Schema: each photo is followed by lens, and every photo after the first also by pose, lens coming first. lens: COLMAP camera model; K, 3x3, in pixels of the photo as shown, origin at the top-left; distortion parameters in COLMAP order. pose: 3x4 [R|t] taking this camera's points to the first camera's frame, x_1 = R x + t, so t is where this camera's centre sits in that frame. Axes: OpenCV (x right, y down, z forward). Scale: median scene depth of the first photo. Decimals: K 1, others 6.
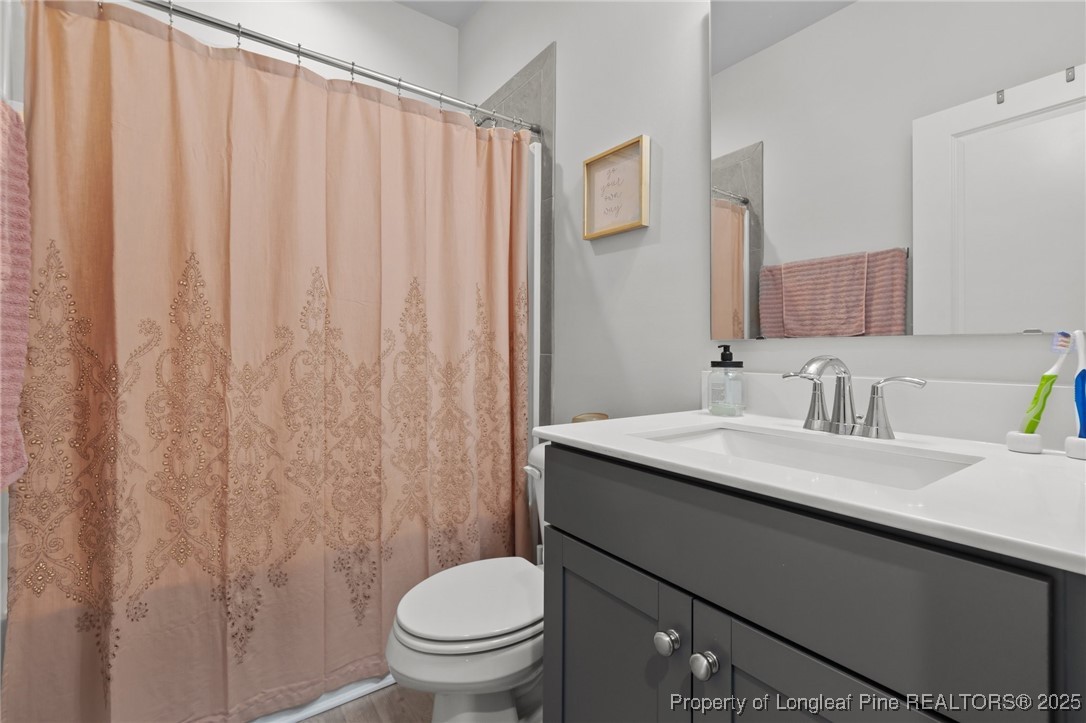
lens RADIAL K [[484.1, 0, 541.1], [0, 484.1, 353.9], [0, 0, 1]] dist [-0.001429, -0.000286]
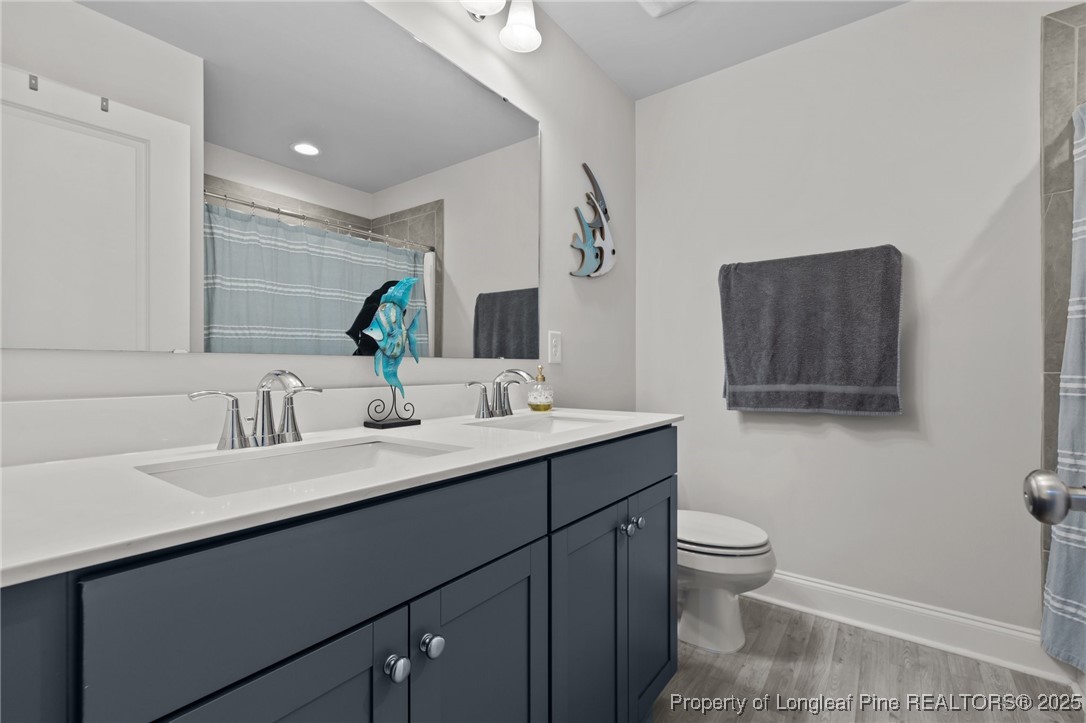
lens RADIAL K [[484.1, 0, 541.7], [0, 484.1, 367.0], [0, 0, 1]] dist [-0.001429, -0.000286]
pose [[-0.310961, -0.004393, 0.950412, -0.701893], [0.002772, 0.999981, 0.005530, -0.007845], [-0.950418, 0.004354, -0.310943, 0.976383]]
